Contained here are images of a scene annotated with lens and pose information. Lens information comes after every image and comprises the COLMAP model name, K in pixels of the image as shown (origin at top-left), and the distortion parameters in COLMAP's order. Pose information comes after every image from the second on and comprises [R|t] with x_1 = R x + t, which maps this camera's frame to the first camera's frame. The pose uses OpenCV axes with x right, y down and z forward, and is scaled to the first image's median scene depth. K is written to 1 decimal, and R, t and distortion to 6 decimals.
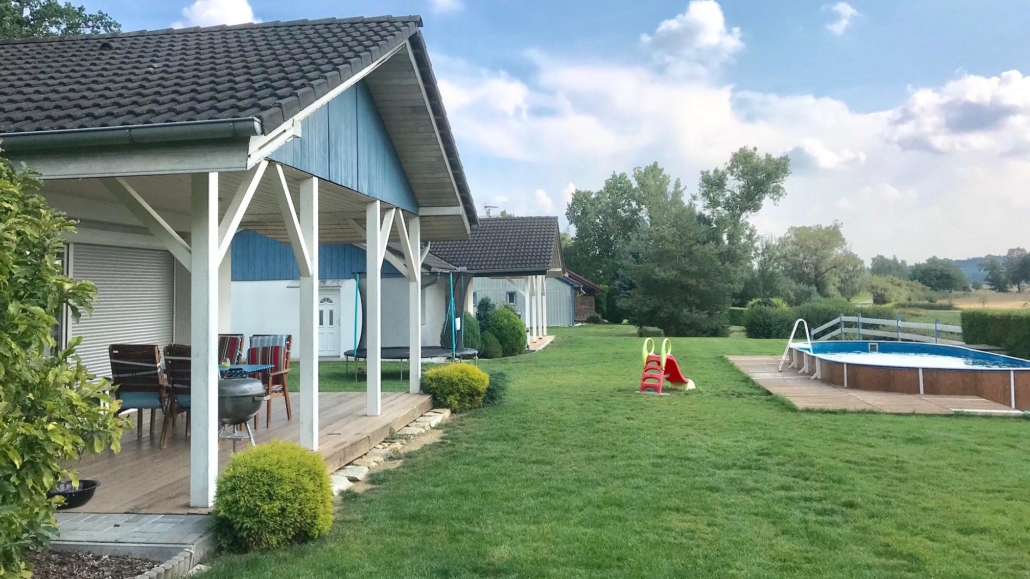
lens RADIAL K [[843.8, 0, 511.0], [0, 843.8, 286.4], [0, 0, 1]] dist [0.031741, 0.014006]
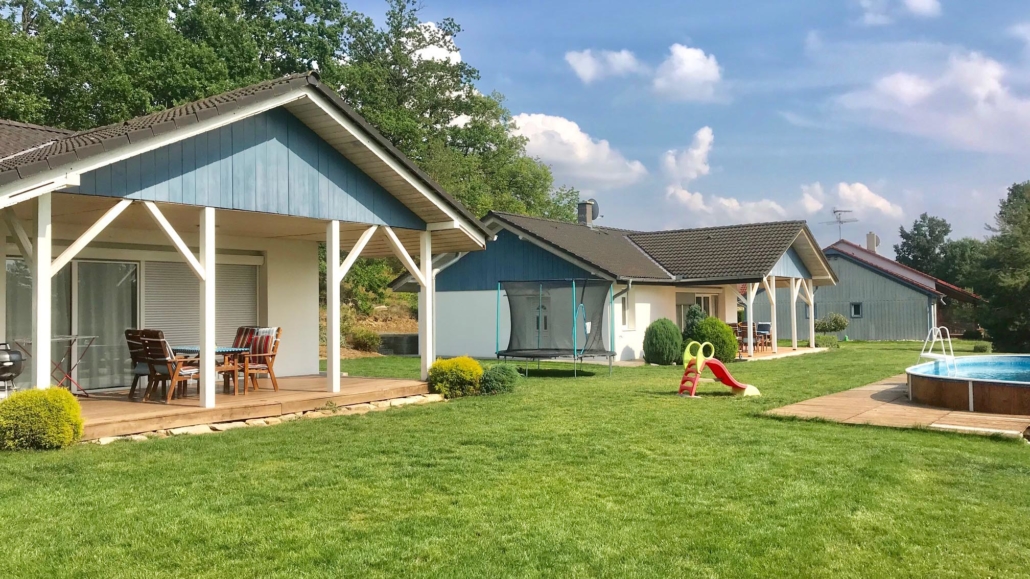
lens RADIAL K [[843.8, 0, 510.9], [0, 843.8, 288.0], [0, 0, 1]] dist [0.031741, 0.014006]
pose [[0.875468, -0.011156, -0.483147, 0.463867], [0.004384, 0.999876, -0.015145, 0.012163], [0.483256, 0.011141, 0.875408, 0.017802]]
